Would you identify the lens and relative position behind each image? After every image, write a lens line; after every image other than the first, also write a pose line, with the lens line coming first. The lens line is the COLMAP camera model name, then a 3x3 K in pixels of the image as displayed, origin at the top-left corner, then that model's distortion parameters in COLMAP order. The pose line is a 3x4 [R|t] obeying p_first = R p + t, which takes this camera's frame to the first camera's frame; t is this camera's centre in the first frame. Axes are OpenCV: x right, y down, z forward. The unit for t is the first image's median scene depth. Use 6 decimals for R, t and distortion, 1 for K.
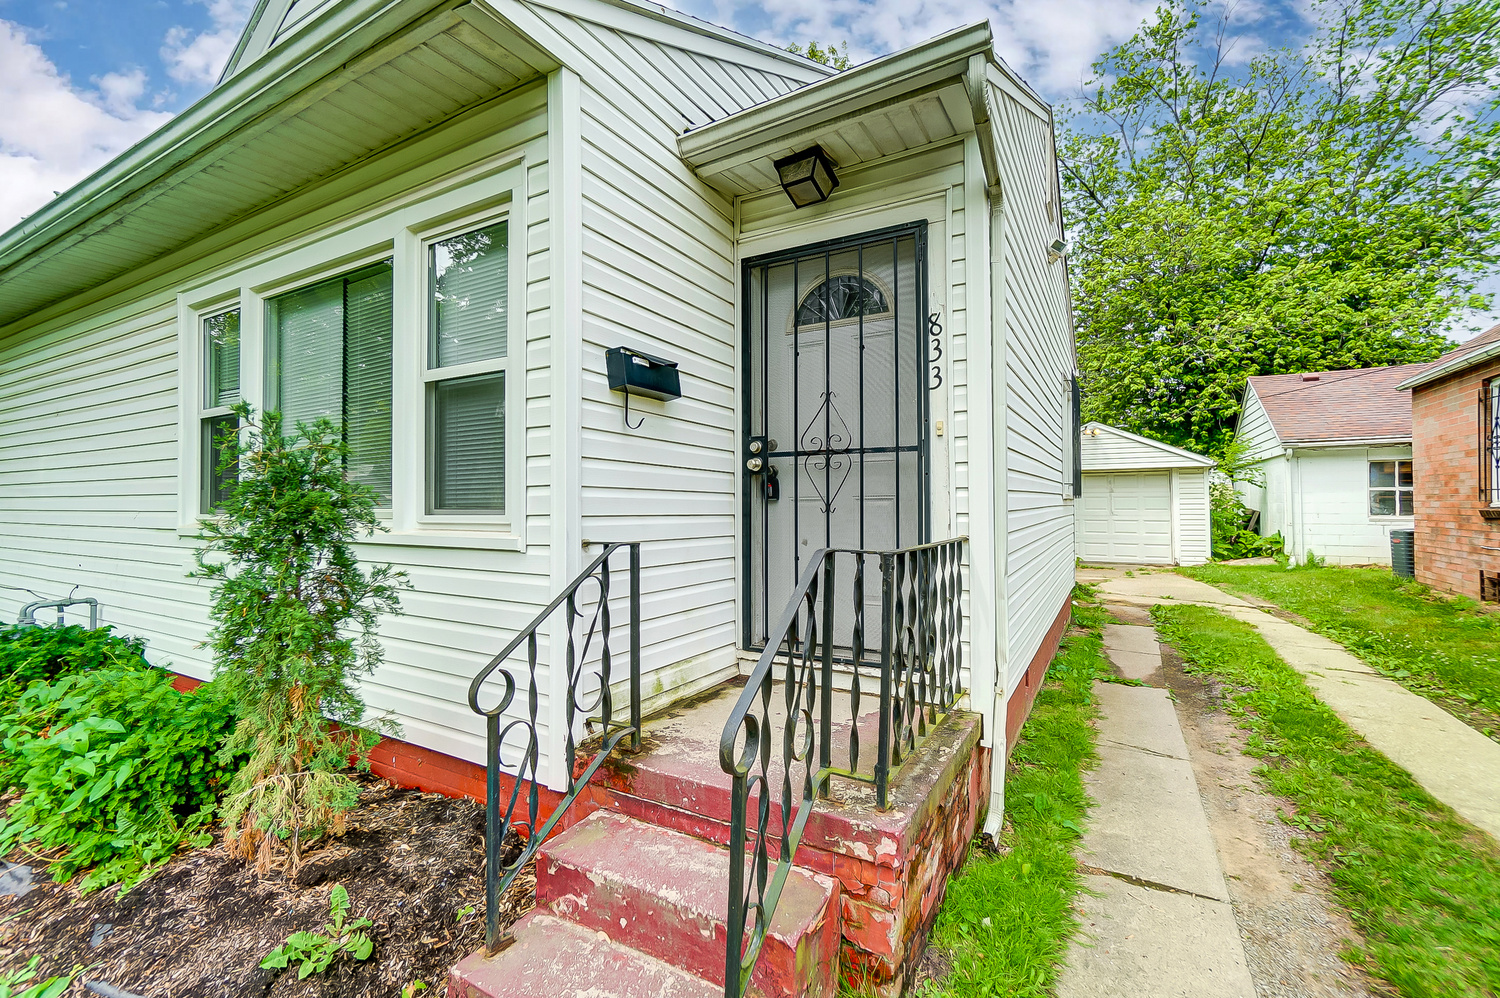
lens RADIAL K [[649.6, 0, 746.0], [0, 649.6, 494.0], [0, 0, 1]] dist [-0.018917, 0.012074]
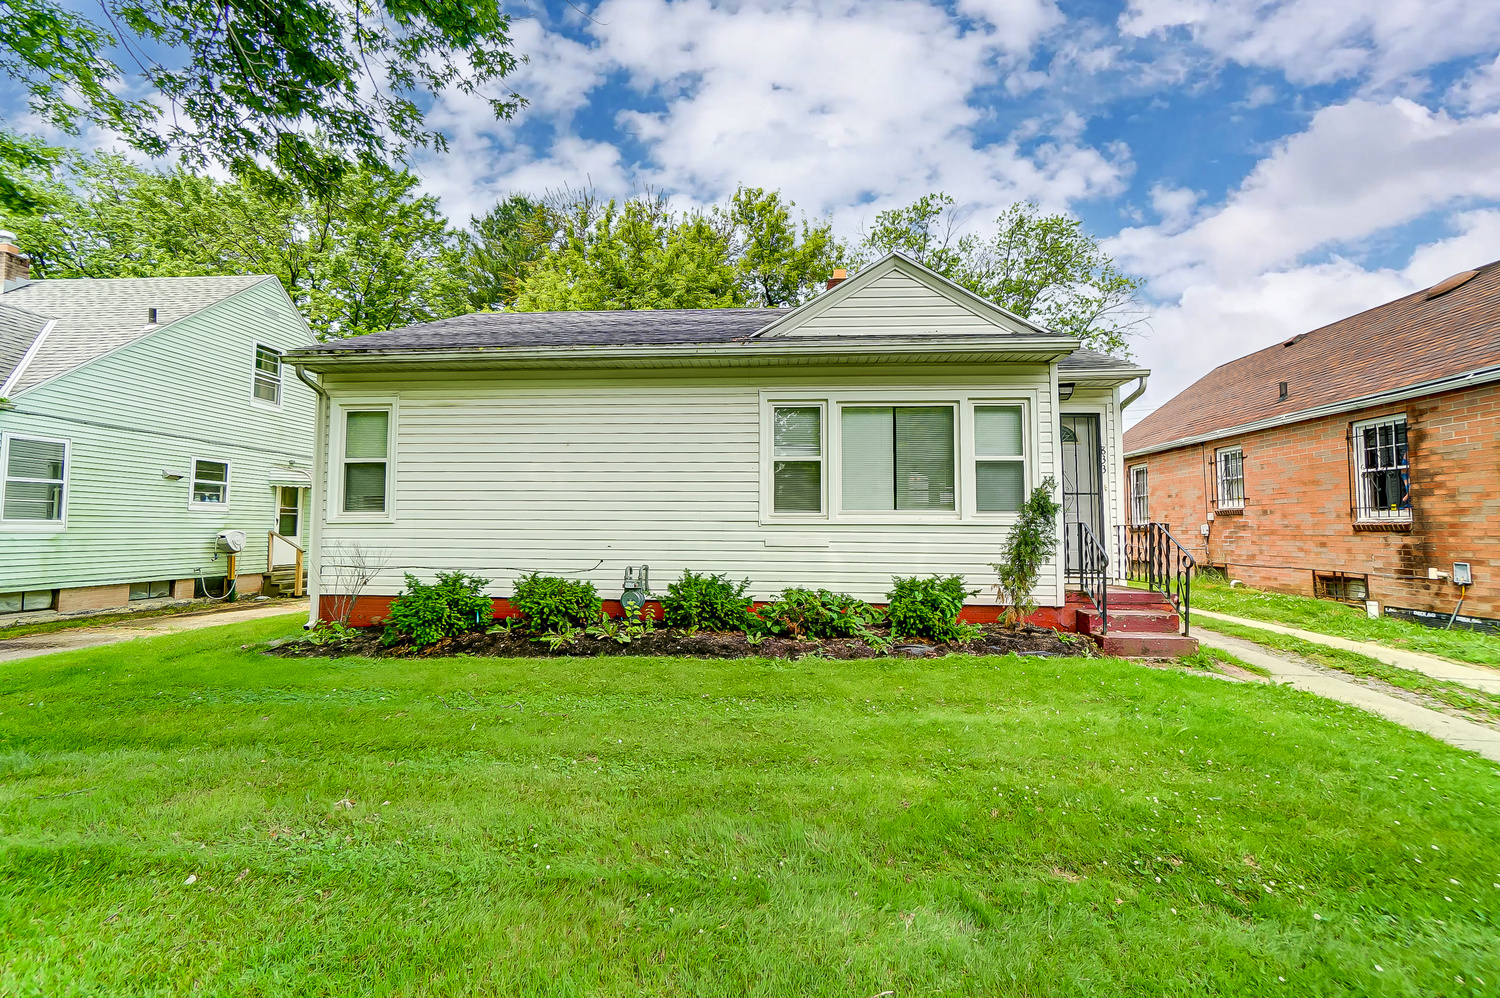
lens RADIAL K [[649.6, 0, 746.0], [0, 649.6, 494.0], [0, 0, 1]] dist [-0.018917, 0.012074]
pose [[0.893672, 0.036201, 0.447258, -2.350696], [-0.016906, 0.998749, -0.047058, 0.088624], [-0.448402, 0.034493, 0.893166, -0.814348]]
